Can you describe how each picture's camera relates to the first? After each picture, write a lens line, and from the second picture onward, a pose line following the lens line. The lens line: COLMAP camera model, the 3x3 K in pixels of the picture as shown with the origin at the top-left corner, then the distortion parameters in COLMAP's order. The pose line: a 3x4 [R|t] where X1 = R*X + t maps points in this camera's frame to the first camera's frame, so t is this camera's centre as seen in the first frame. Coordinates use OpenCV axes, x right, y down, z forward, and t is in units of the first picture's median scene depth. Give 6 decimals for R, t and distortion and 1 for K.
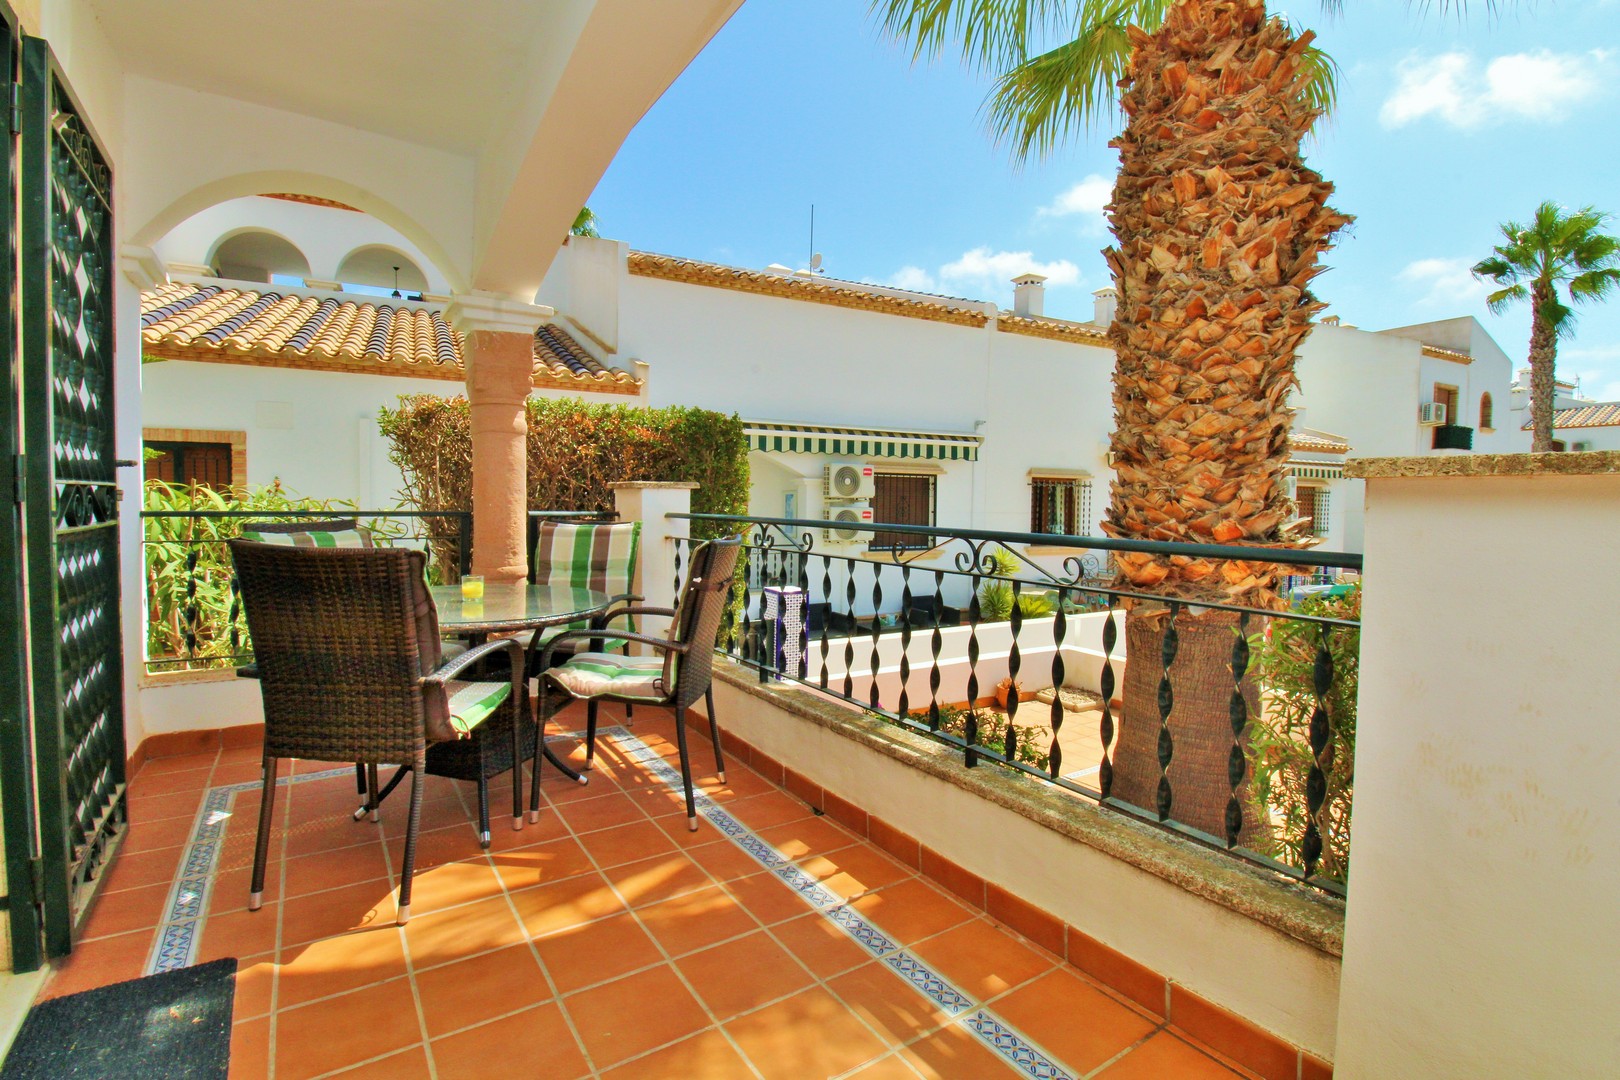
lens RADIAL K [[750.3, 0, 805.6], [0, 750.3, 537.9], [0, 0, 1]] dist [-0.006423, -0.004843]
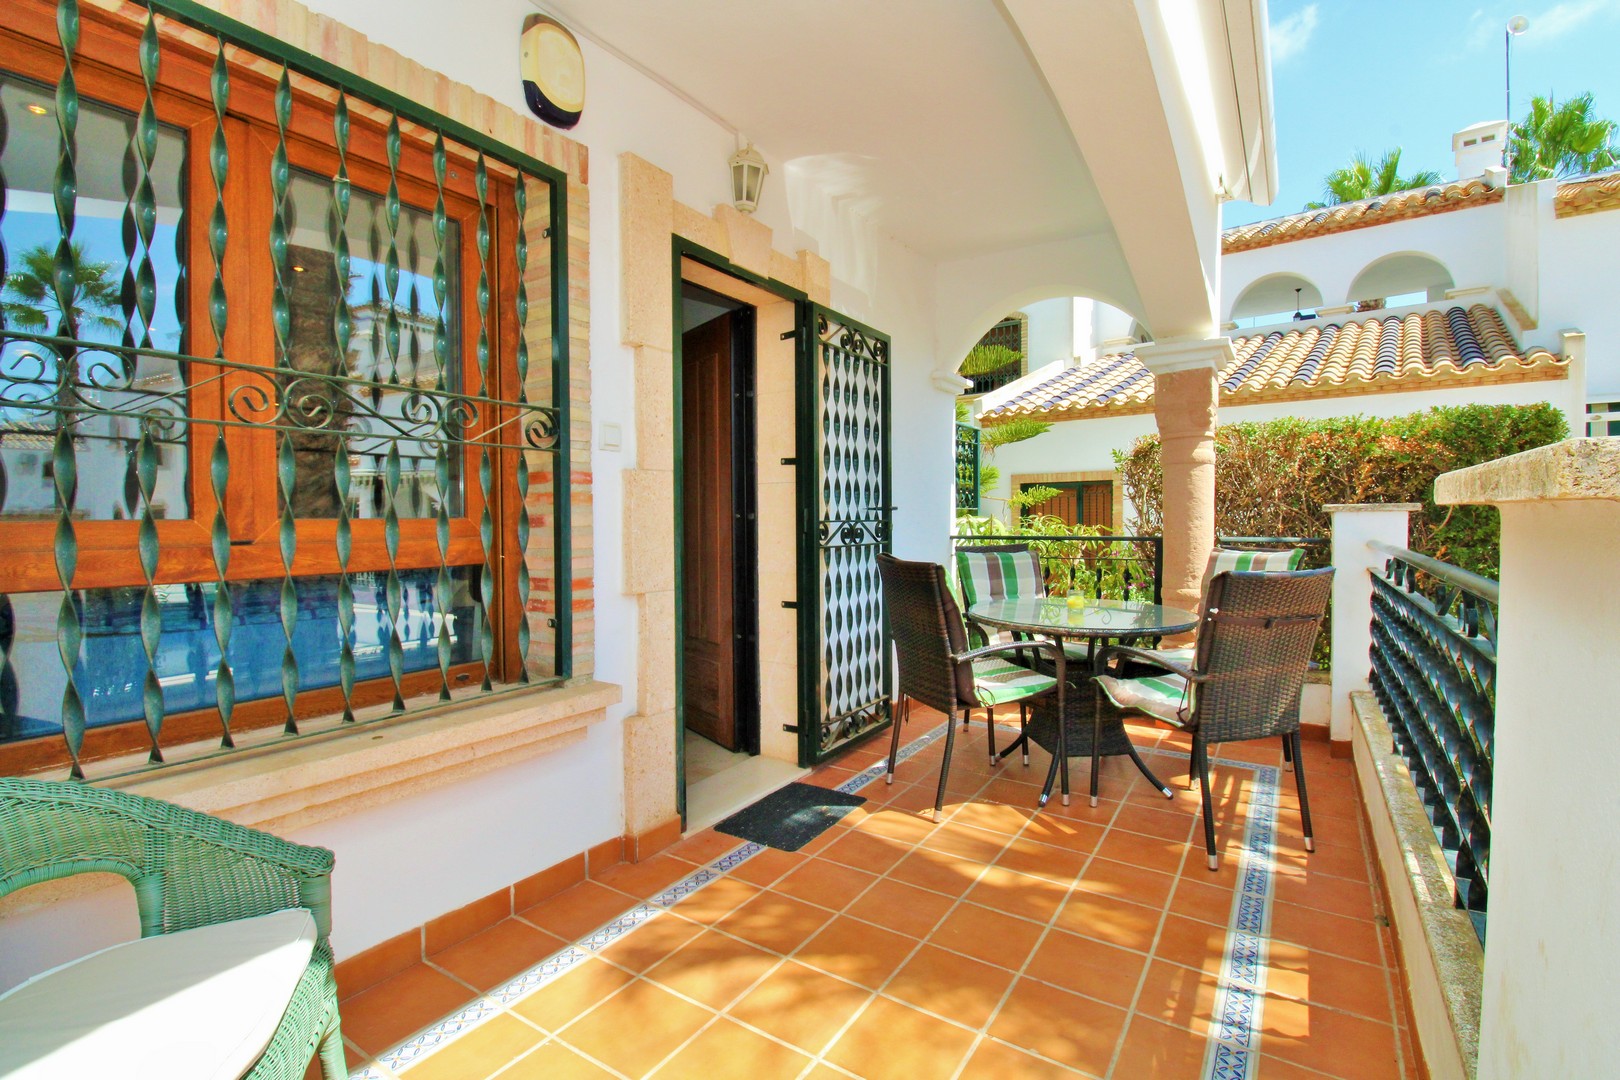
lens RADIAL K [[750.3, 0, 813.2], [0, 750.3, 537.4], [0, 0, 1]] dist [-0.006423, -0.004843]
pose [[0.395009, 0.007883, -0.918643, 0.372256], [-0.034329, 0.999391, -0.006185, -0.010630], [0.918036, 0.033980, 0.395039, 0.091784]]
